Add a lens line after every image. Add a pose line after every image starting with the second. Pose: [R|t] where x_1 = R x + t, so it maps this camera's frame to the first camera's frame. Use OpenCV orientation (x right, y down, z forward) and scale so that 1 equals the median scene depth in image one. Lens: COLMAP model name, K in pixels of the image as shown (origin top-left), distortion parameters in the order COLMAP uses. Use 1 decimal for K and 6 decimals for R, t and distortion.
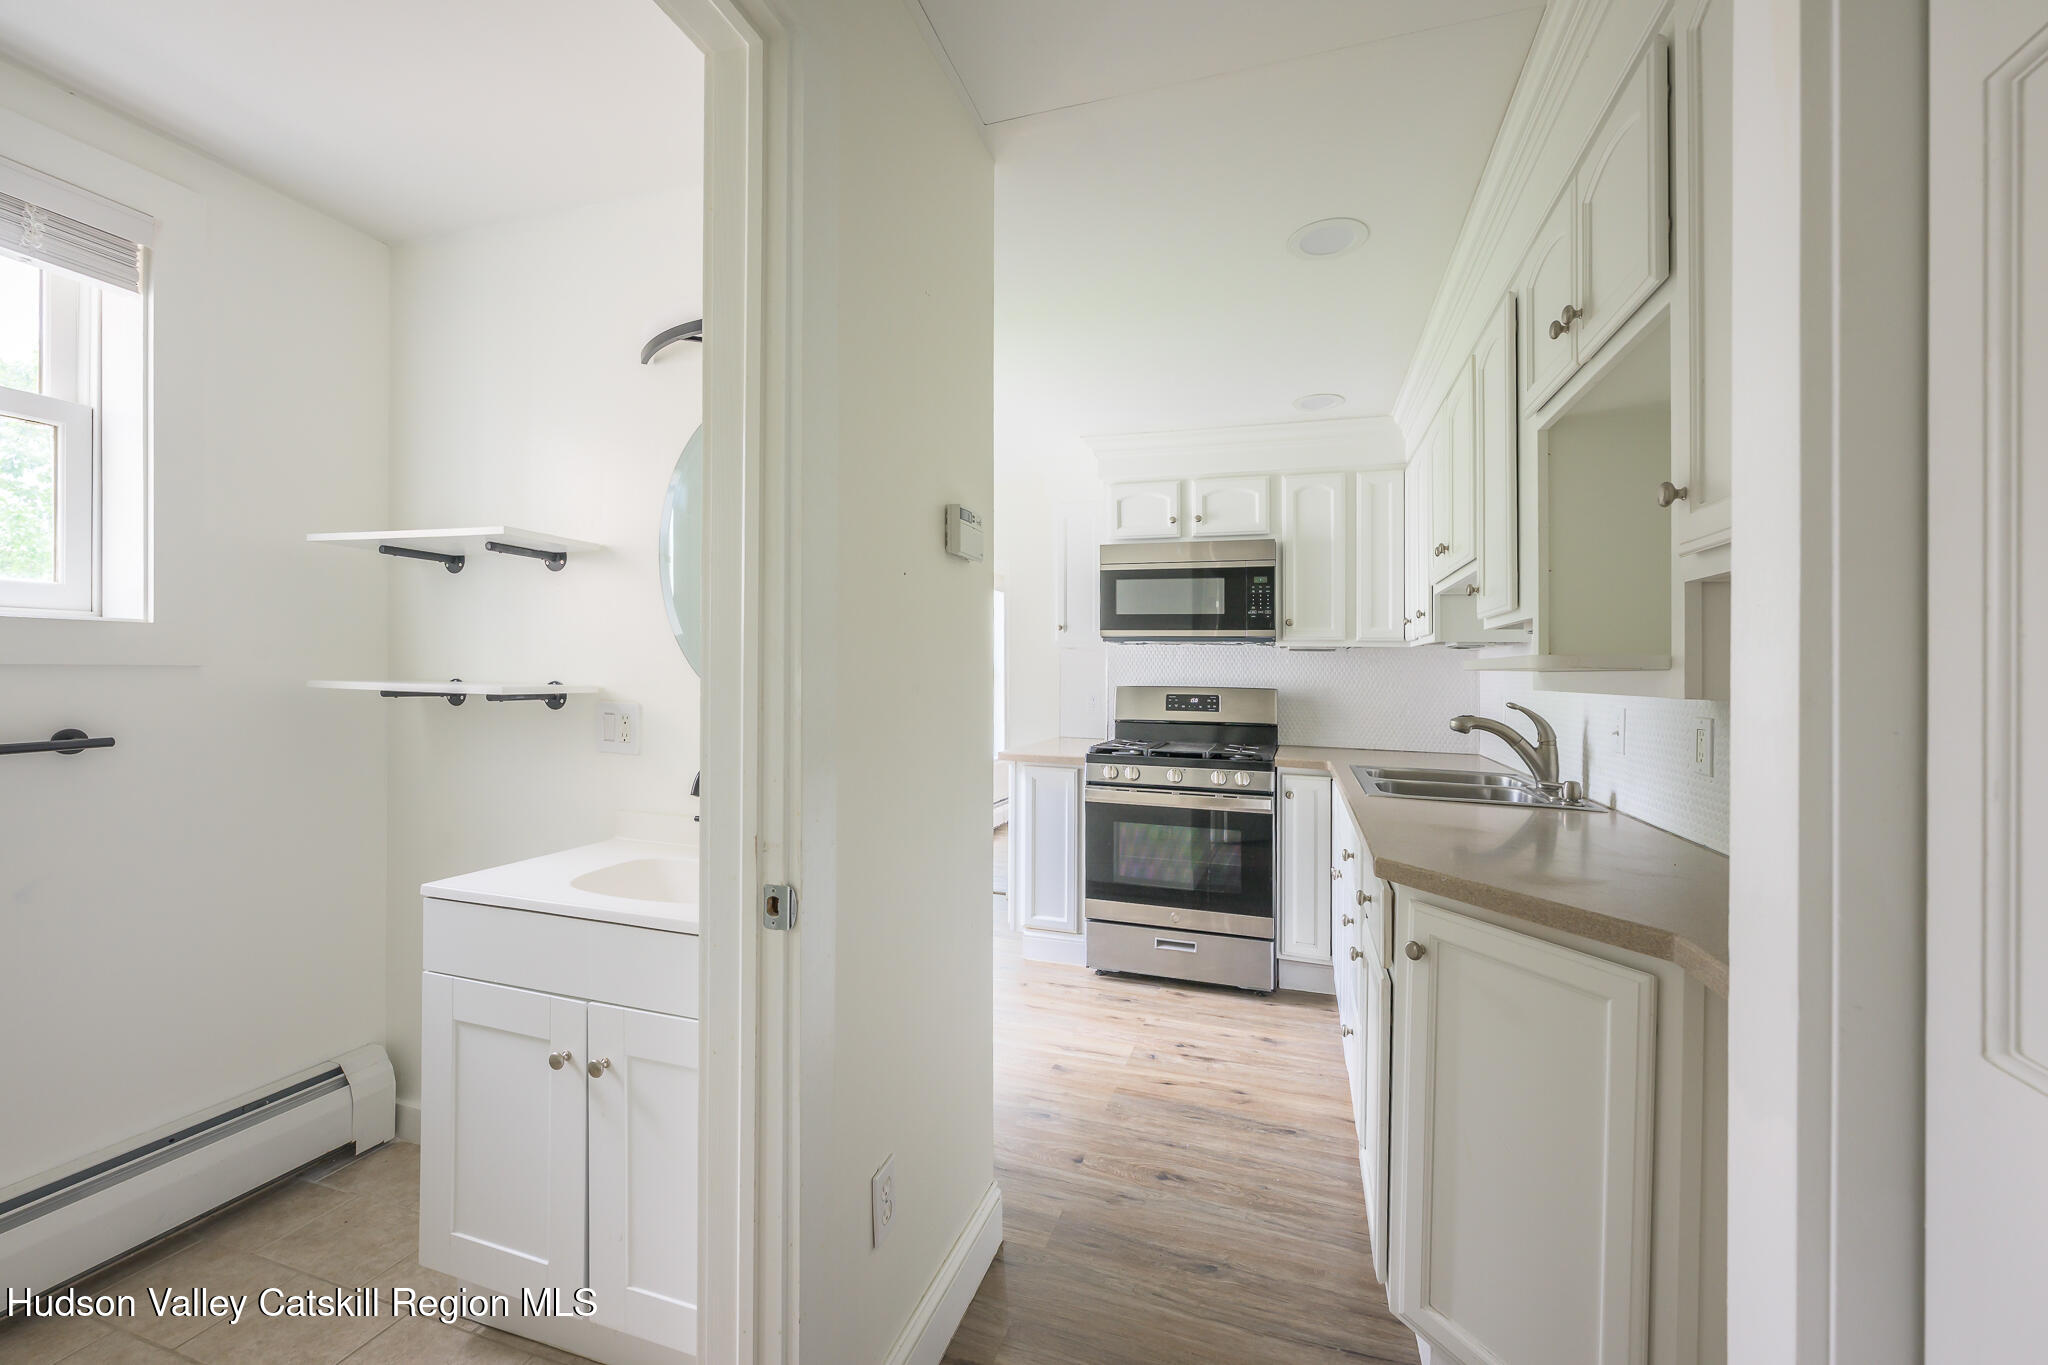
lens RADIAL K [[817.7, 0, 1032.2], [0, 817.7, 685.2], [0, 0, 1]] dist [-0.003294, 0.000625]
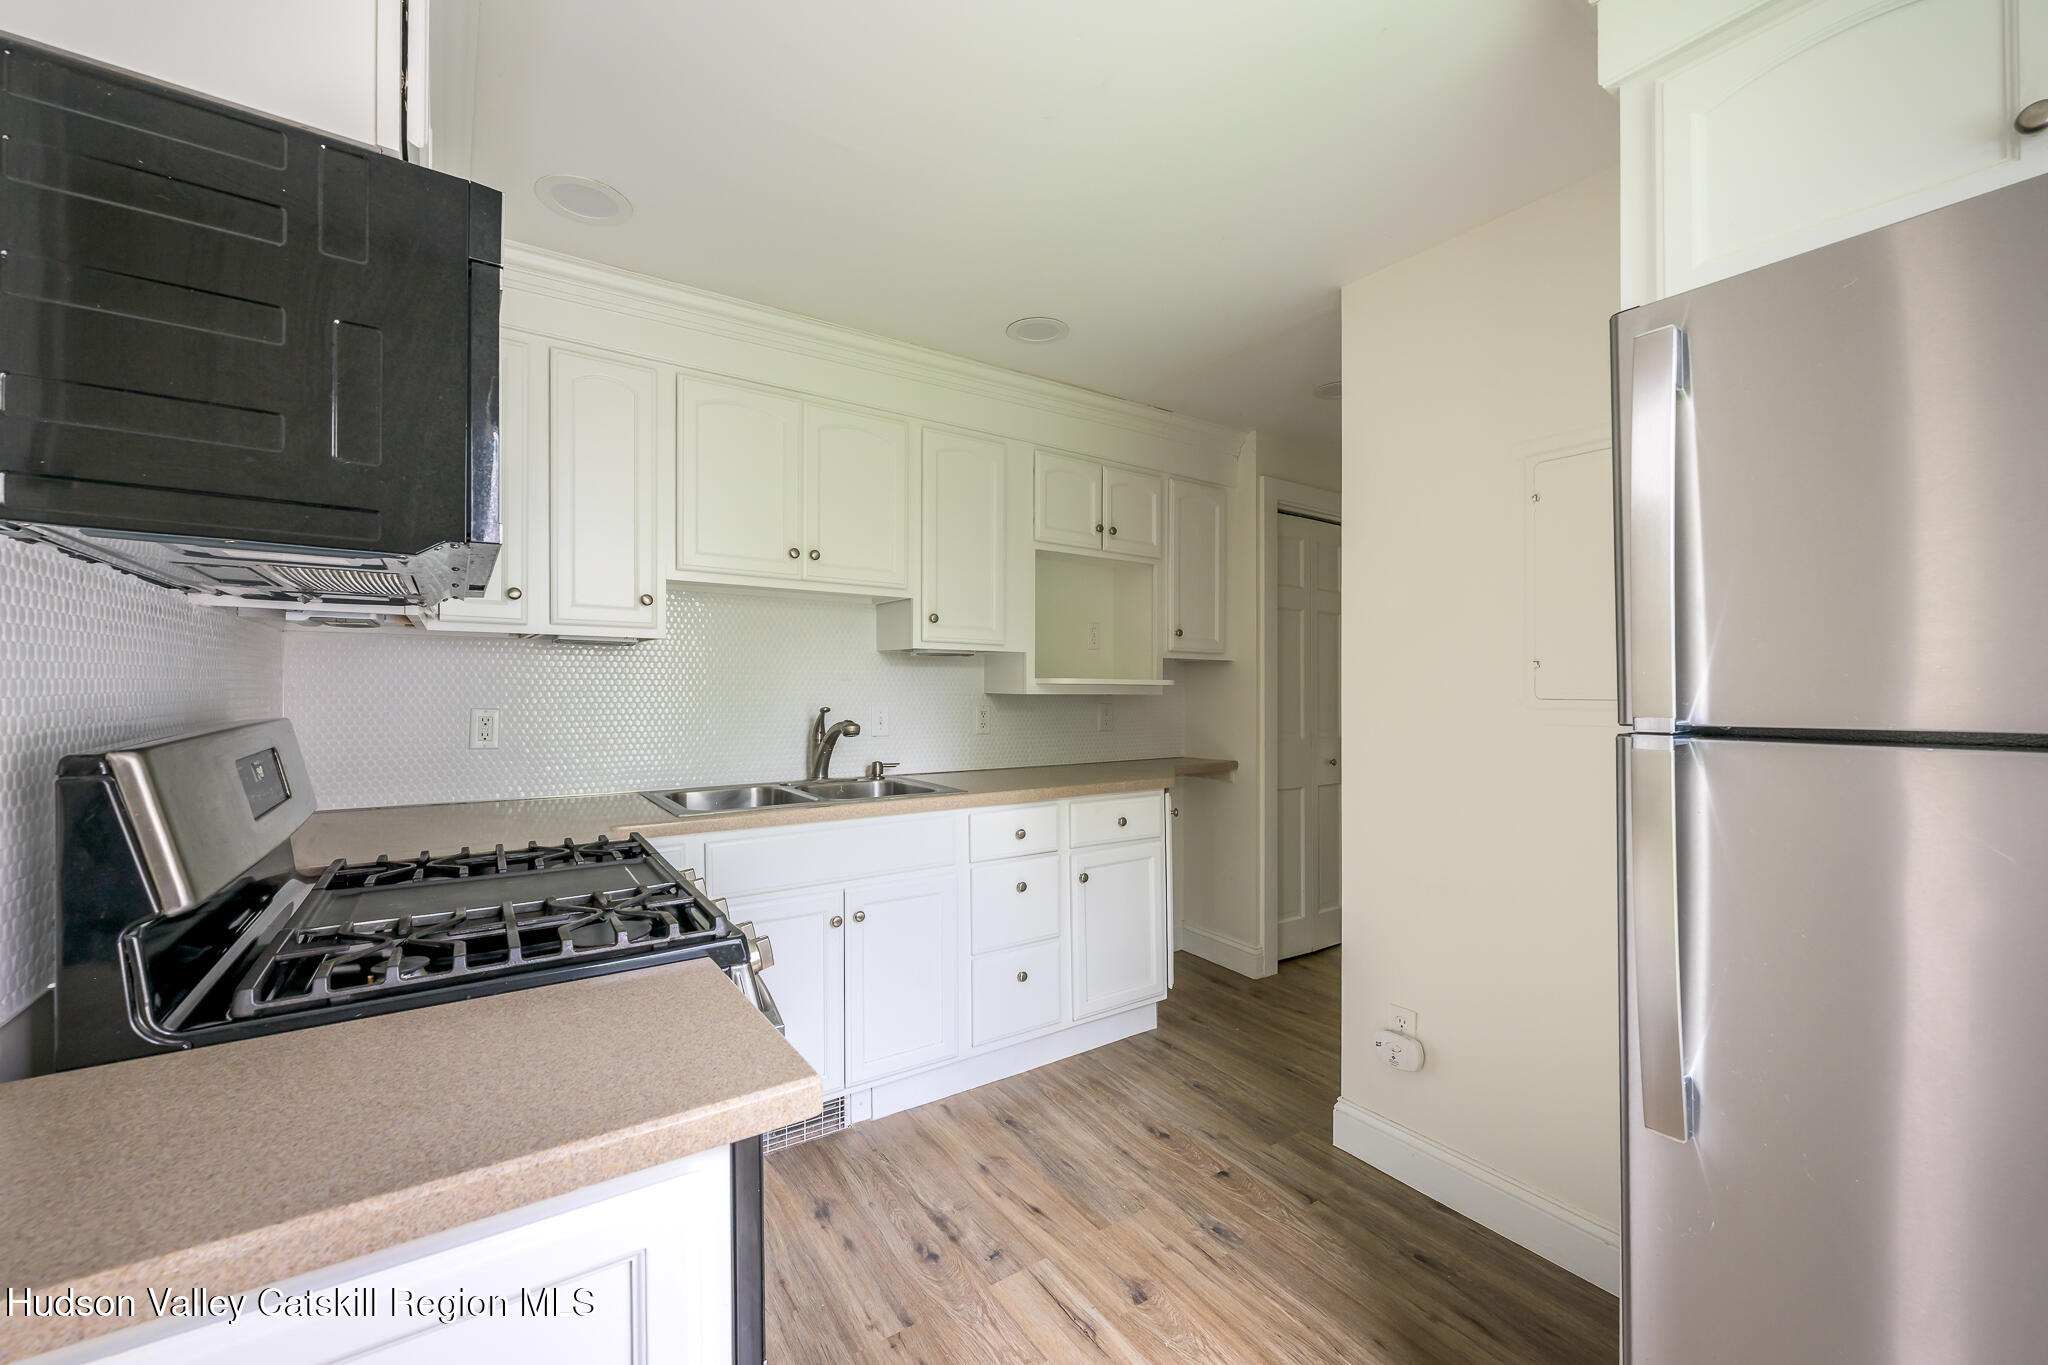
lens RADIAL K [[817.7, 0, 1012.5], [0, 817.7, 678.7], [0, 0, 1]] dist [-0.003294, 0.000625]
pose [[-0.787891, -0.011308, 0.615710, -0.216822], [-0.010344, 0.999933, 0.005128, -0.019958], [-0.615727, -0.002329, -0.787956, 1.205559]]
